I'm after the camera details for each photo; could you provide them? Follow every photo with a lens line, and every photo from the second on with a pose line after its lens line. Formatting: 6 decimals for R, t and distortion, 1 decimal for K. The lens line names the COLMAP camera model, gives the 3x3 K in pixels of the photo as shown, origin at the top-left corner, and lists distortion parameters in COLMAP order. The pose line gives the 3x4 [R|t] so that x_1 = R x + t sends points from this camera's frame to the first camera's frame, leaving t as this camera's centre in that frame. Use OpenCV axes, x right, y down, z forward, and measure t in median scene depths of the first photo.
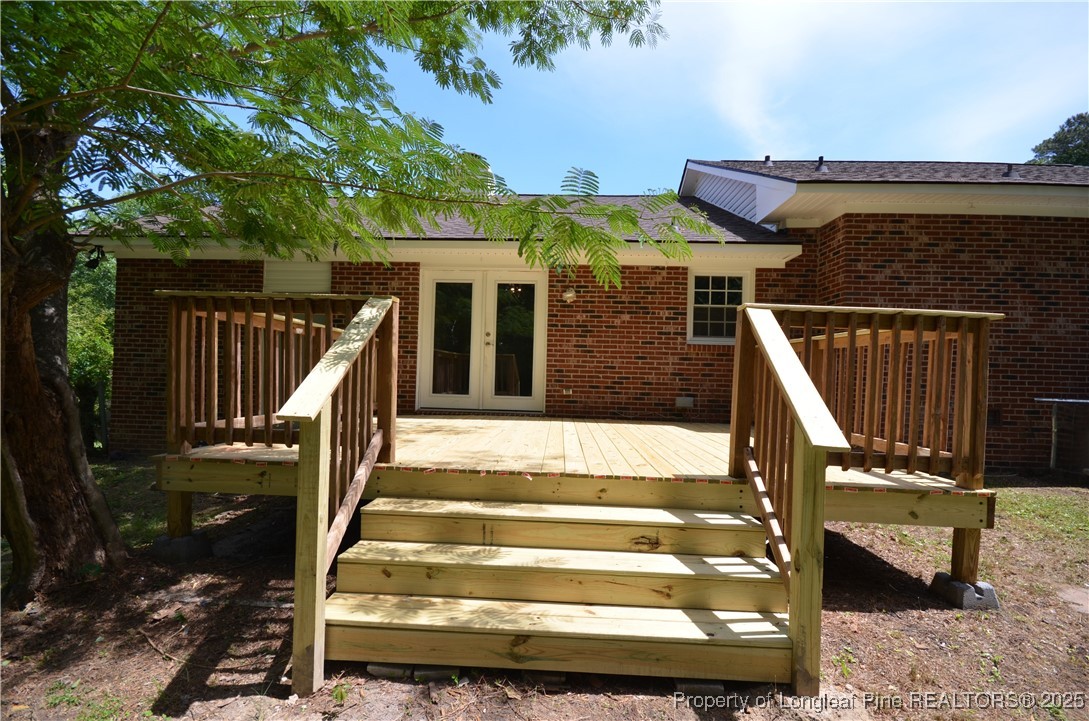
lens RADIAL K [[475.7, 0, 541.6], [0, 475.7, 362.4], [0, 0, 1]] dist [0.004399, -0.008481]
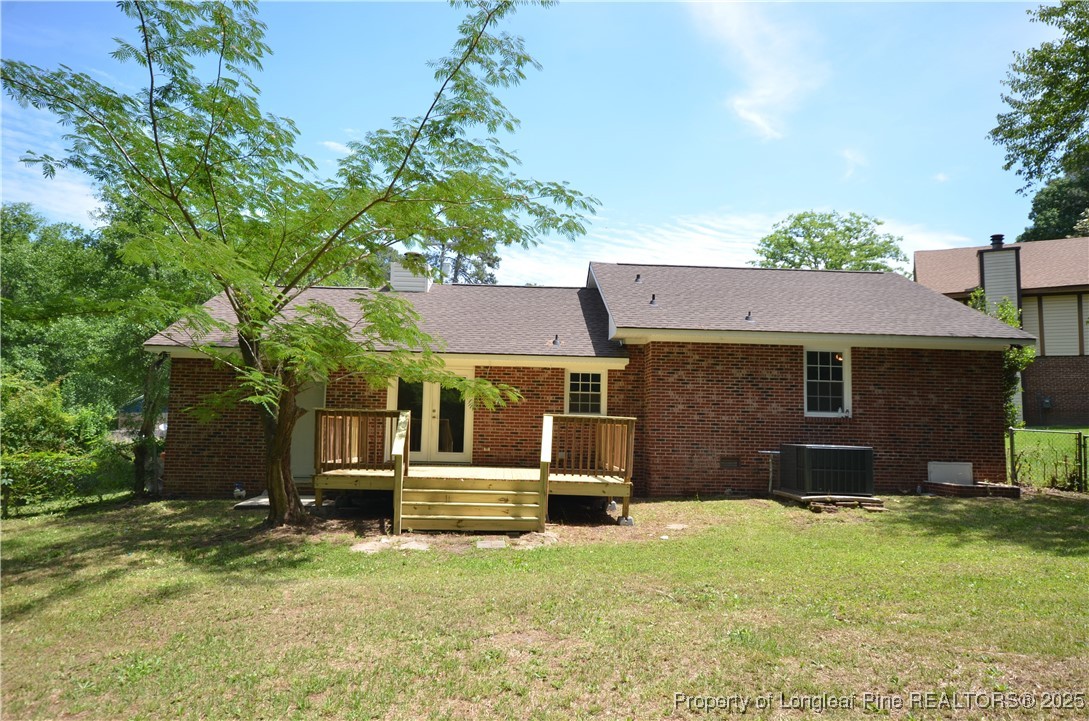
lens RADIAL K [[730.8, 0, 549.7], [0, 730.8, 354.1], [0, 0, 1]] dist [0.002807, 0.000321]
pose [[0.995199, 0.006062, 0.097687, 0.023851], [0.001352, 0.997134, -0.075646, -0.065175], [-0.097866, 0.075415, 0.992338, -1.376228]]
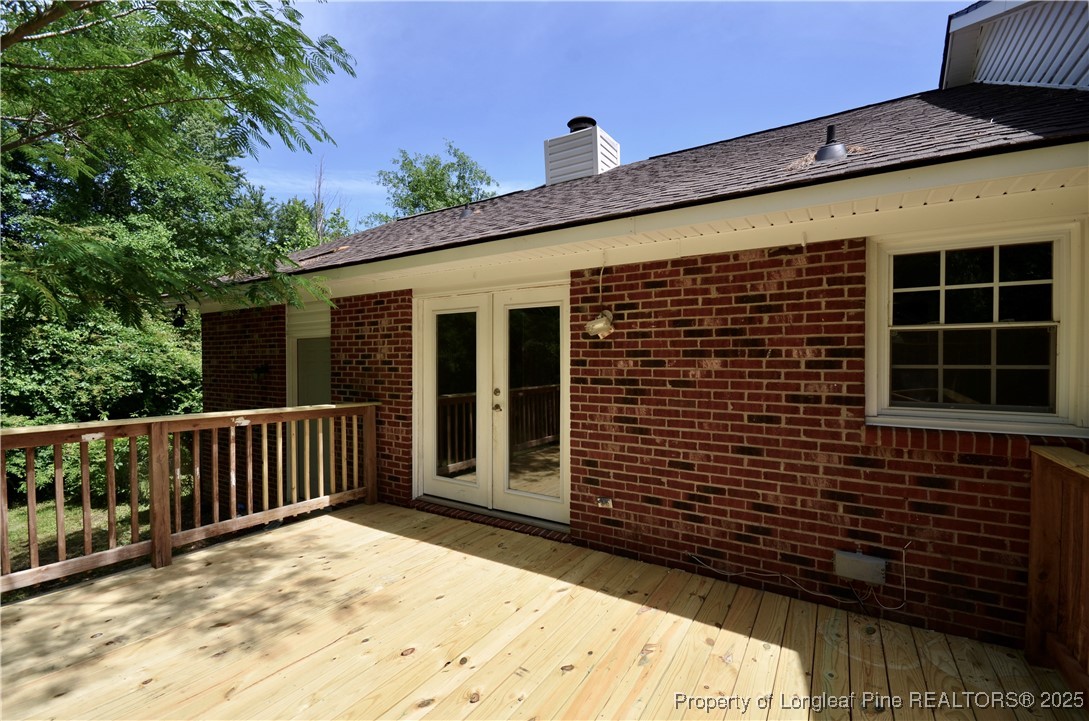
lens RADIAL K [[475.7, 0, 544.8], [0, 475.7, 366.6], [0, 0, 1]] dist [0.004399, -0.008481]
pose [[0.864498, -0.018440, -0.502298, 0.271439], [0.031310, 0.999362, 0.017198, -0.105500], [0.501660, -0.030594, 0.864524, 0.503857]]
